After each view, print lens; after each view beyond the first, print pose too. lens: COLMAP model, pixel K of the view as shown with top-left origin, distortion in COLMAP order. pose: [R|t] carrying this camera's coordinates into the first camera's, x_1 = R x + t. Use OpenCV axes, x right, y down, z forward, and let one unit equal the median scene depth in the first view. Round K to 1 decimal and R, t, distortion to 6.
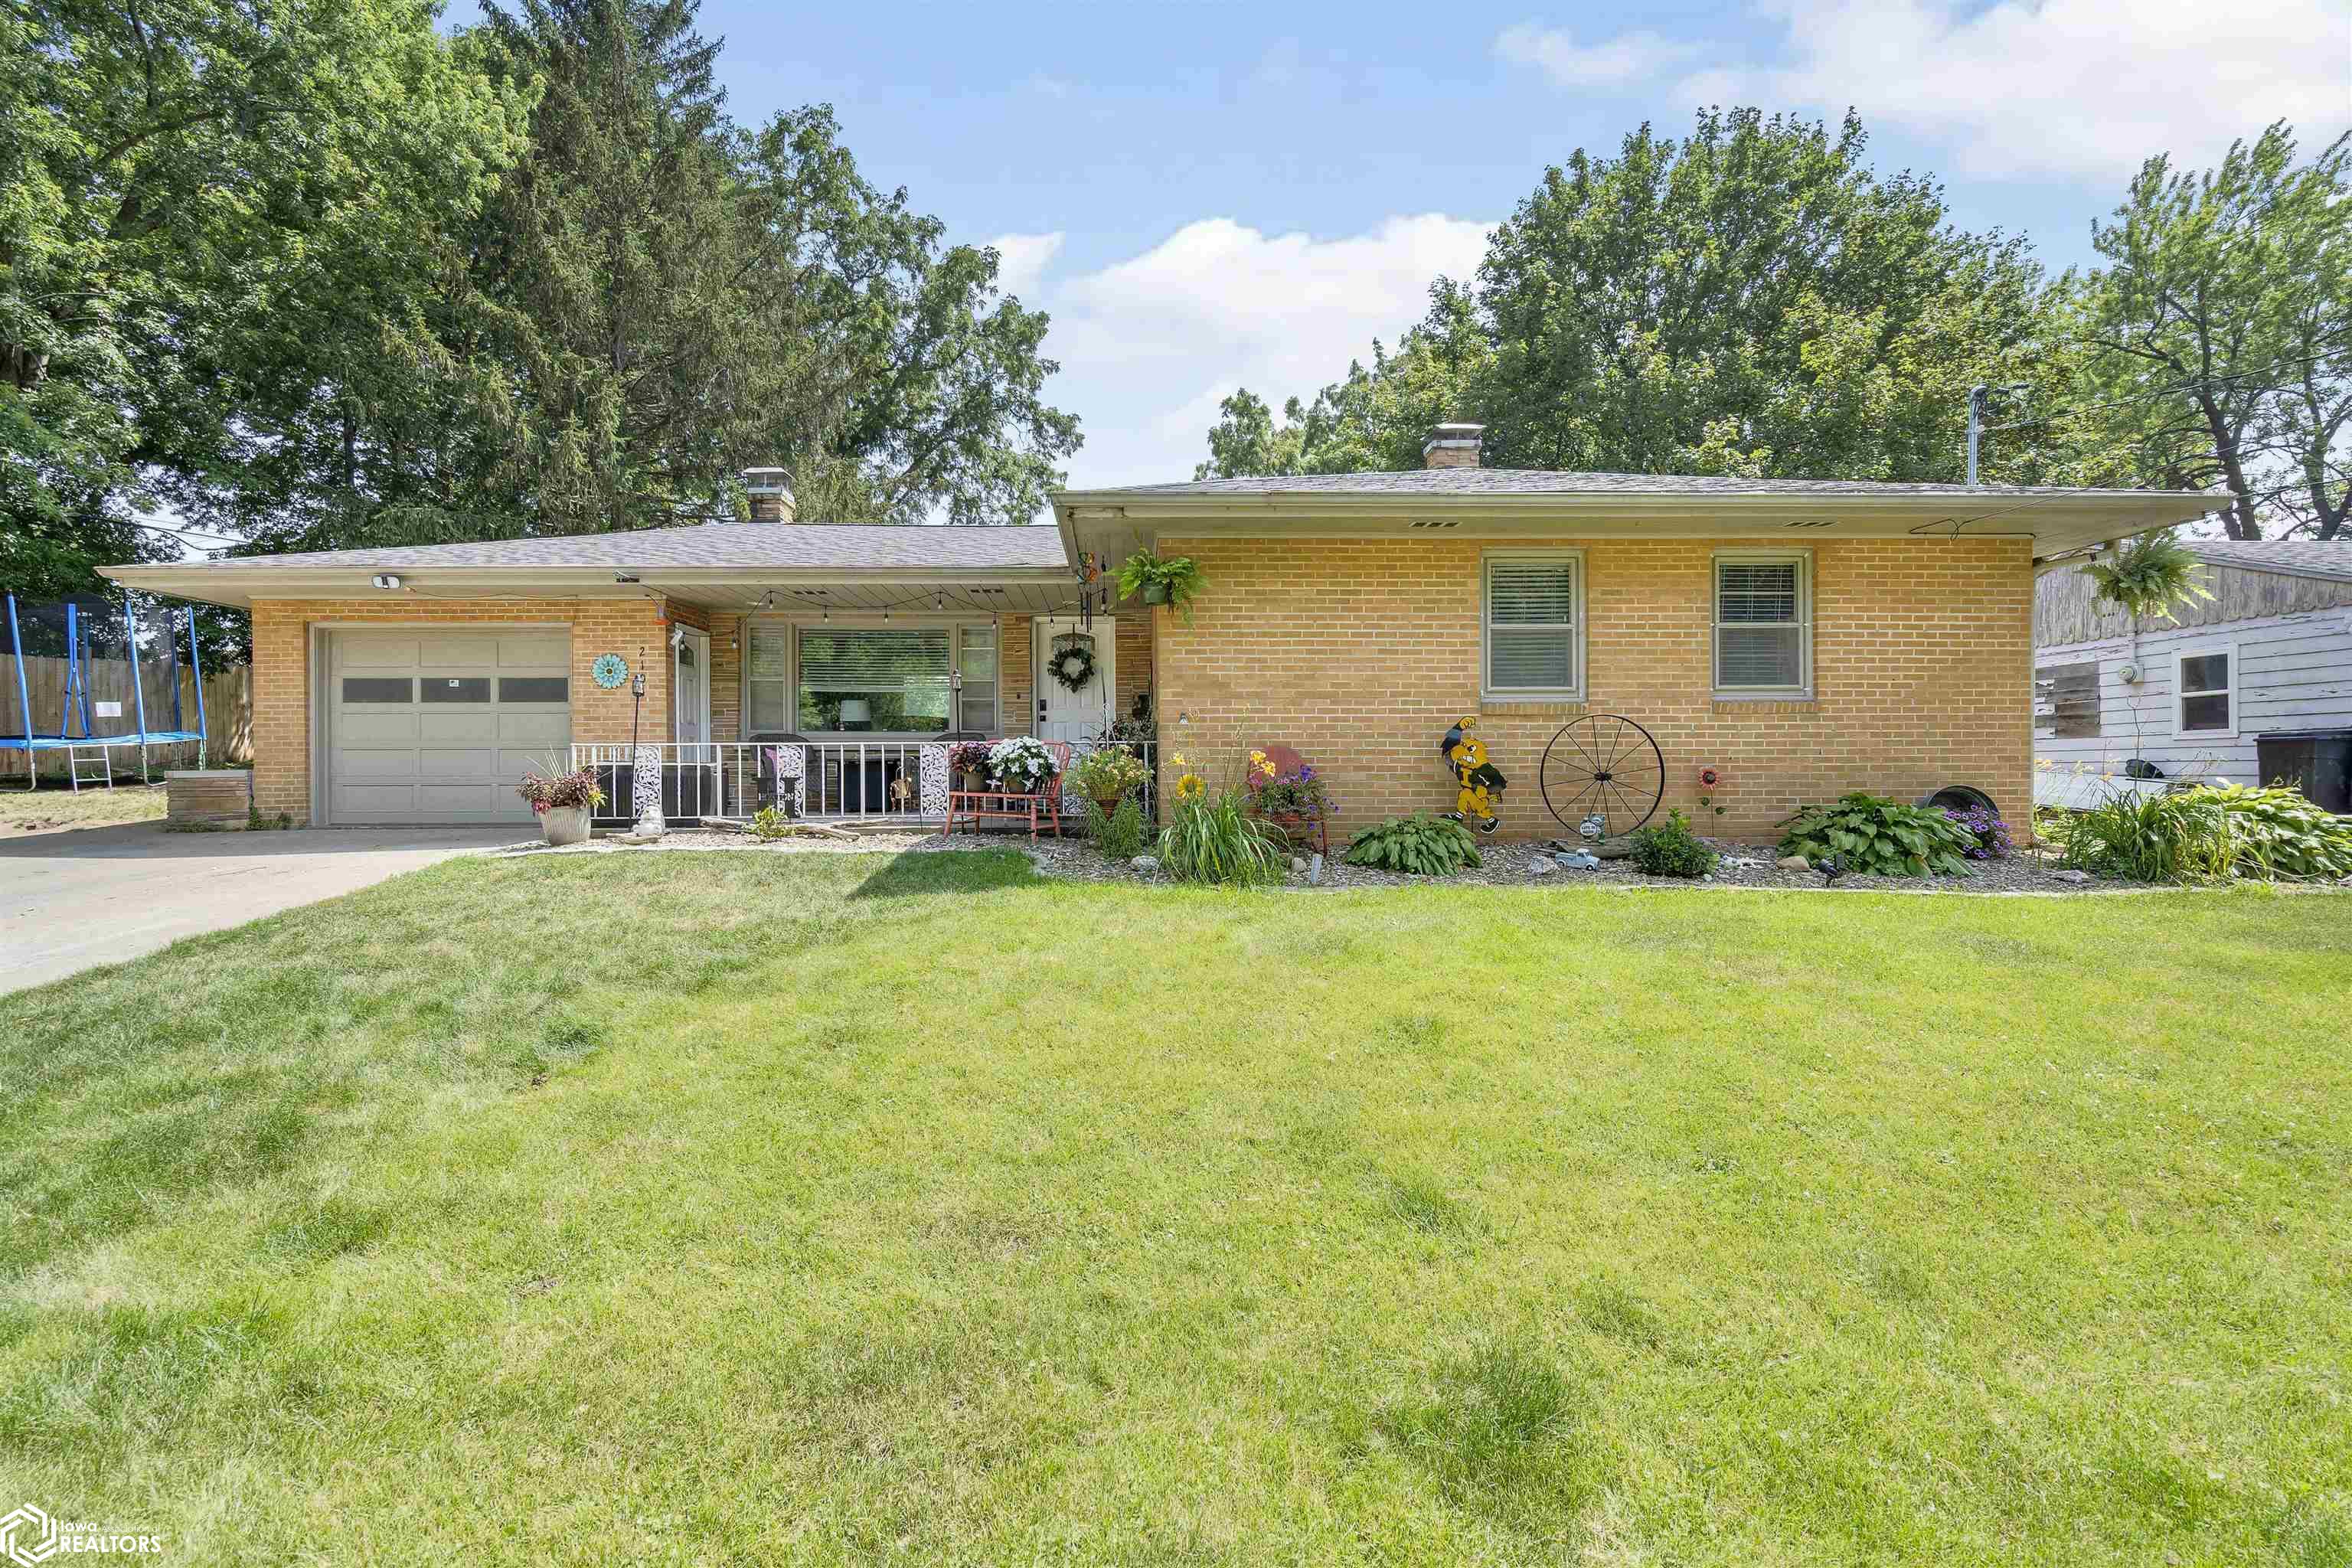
lens RADIAL K [[1071.8, 0, 1176.9], [0, 1071.8, 777.9], [0, 0, 1]] dist [-0.000511, 0.000334]
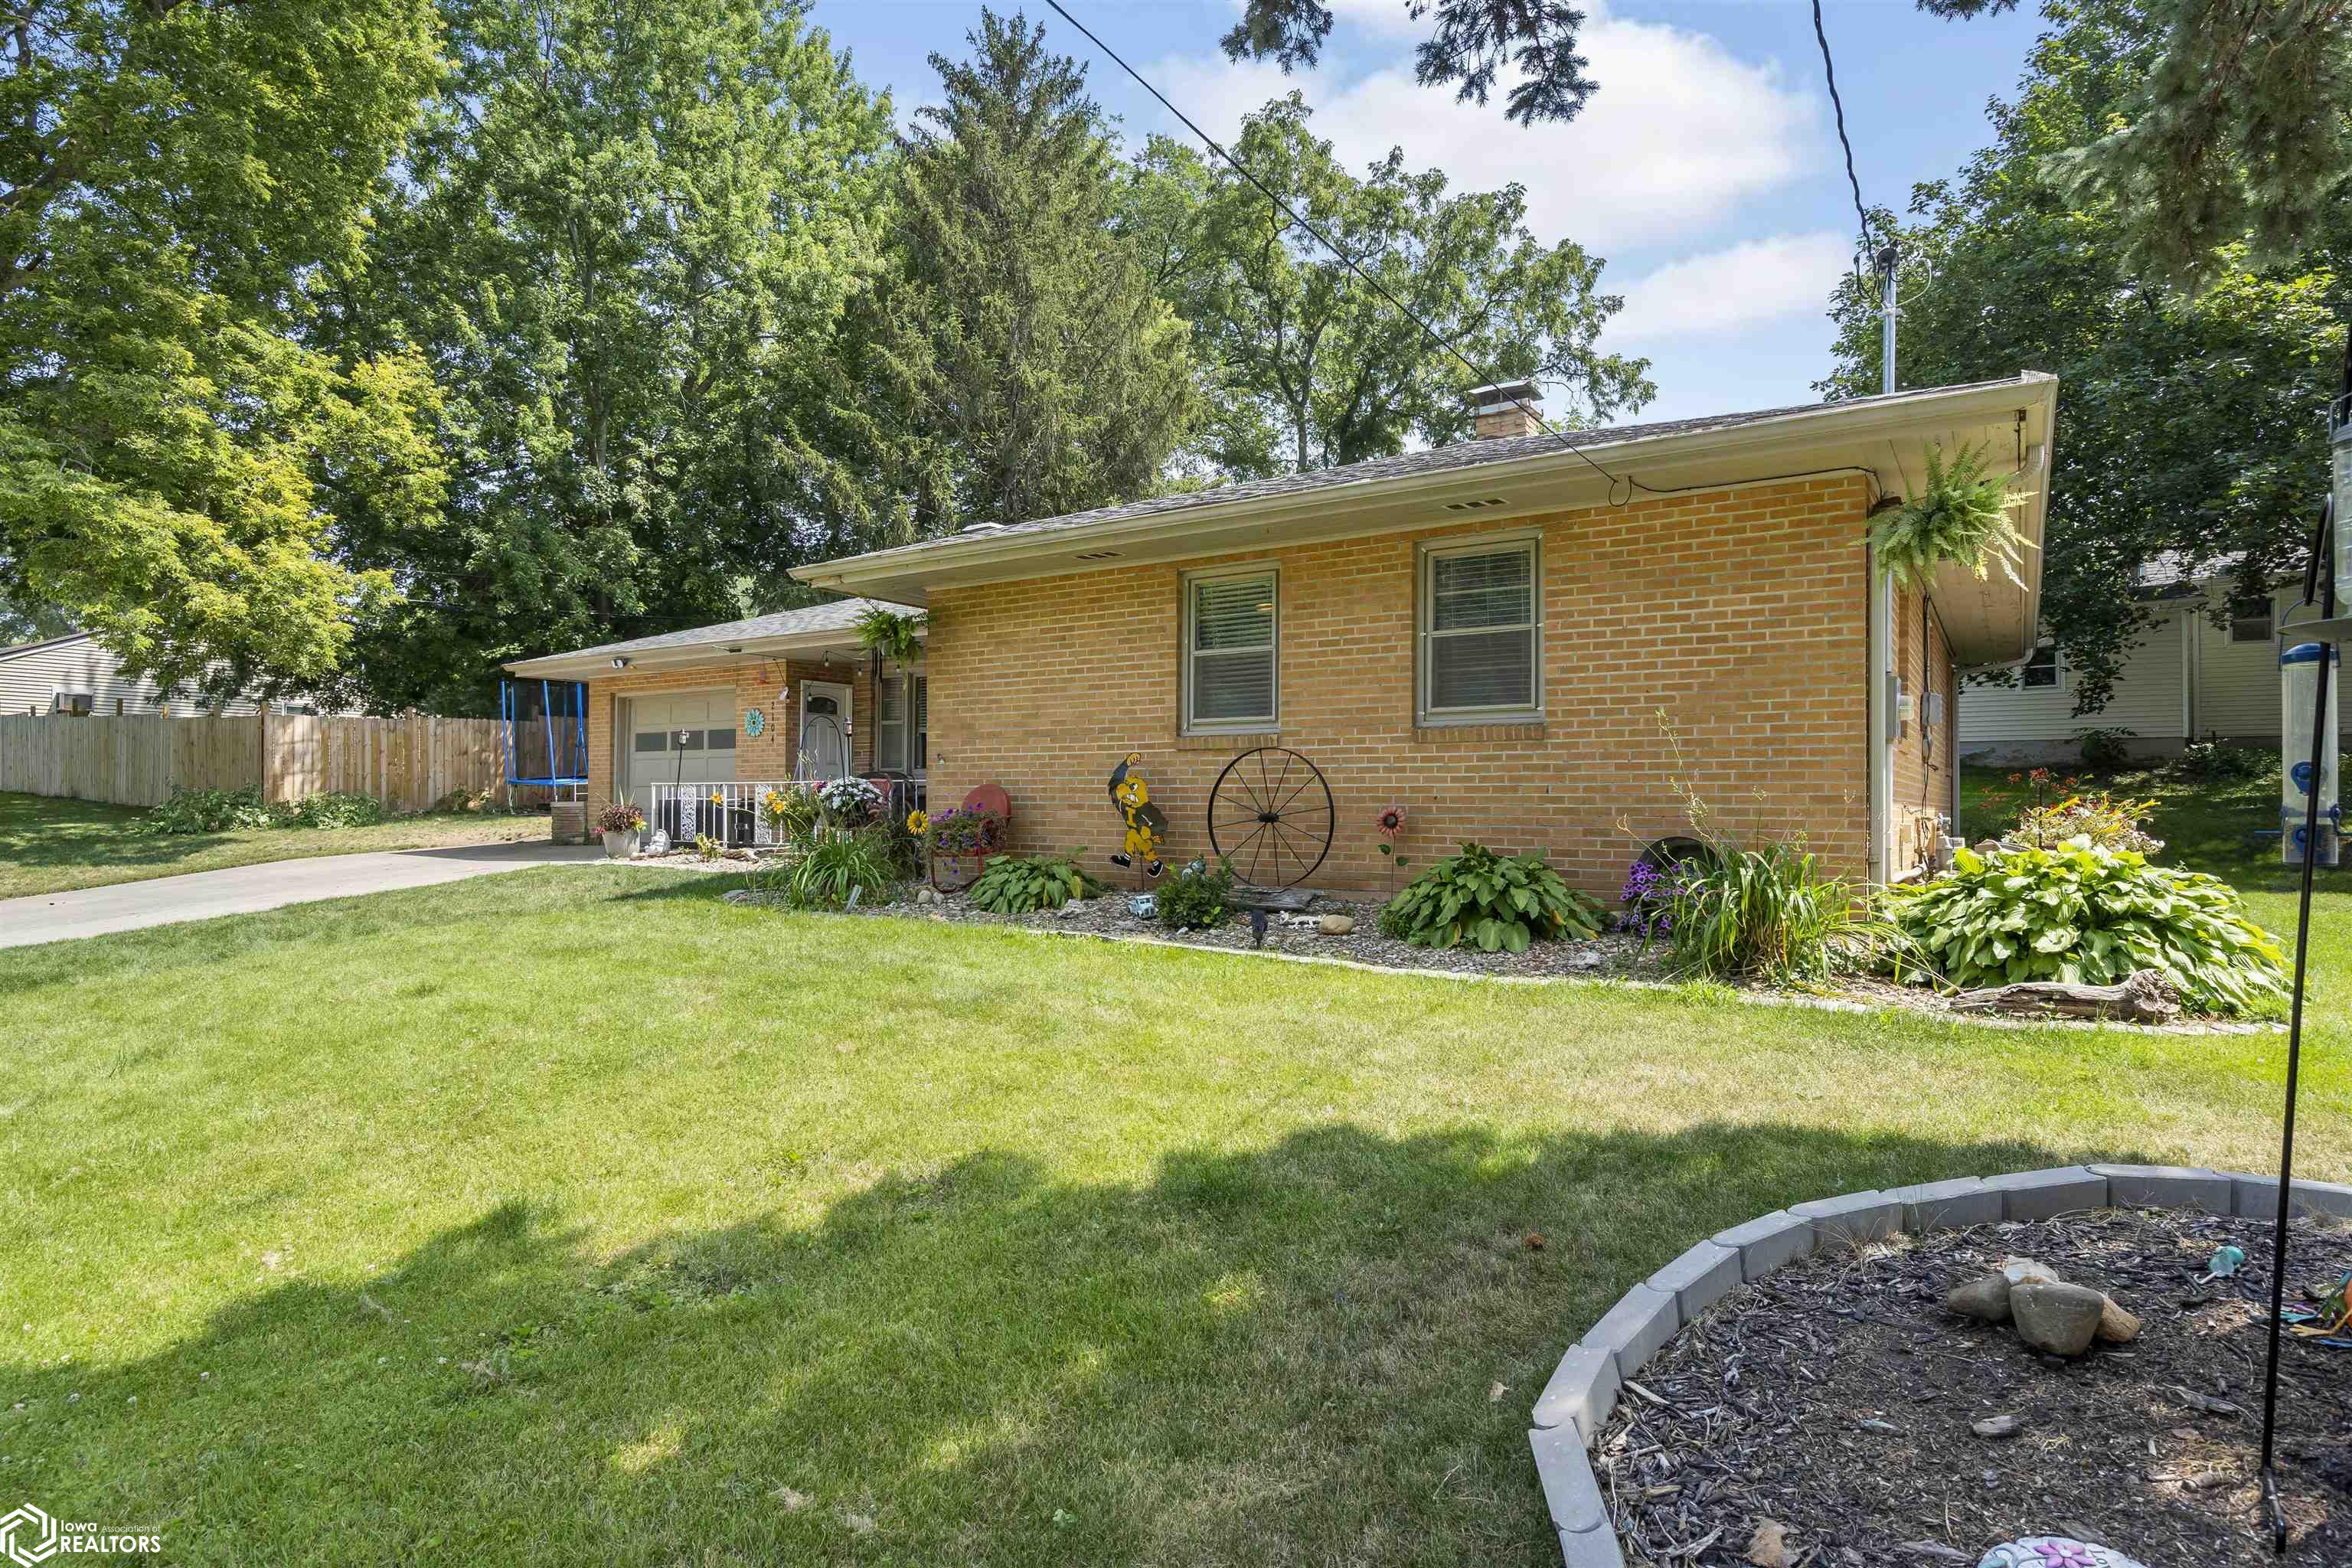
lens RADIAL K [[1311.8, 0, 1170.2], [0, 1311.8, 789.5], [0, 0, 1]] dist [0.004532, -0.000220]
pose [[0.812222, -0.000243, -0.583348, 0.744016], [-0.010859, 0.999820, -0.015536, -0.005380], [0.583247, 0.018953, 0.812074, 0.059976]]
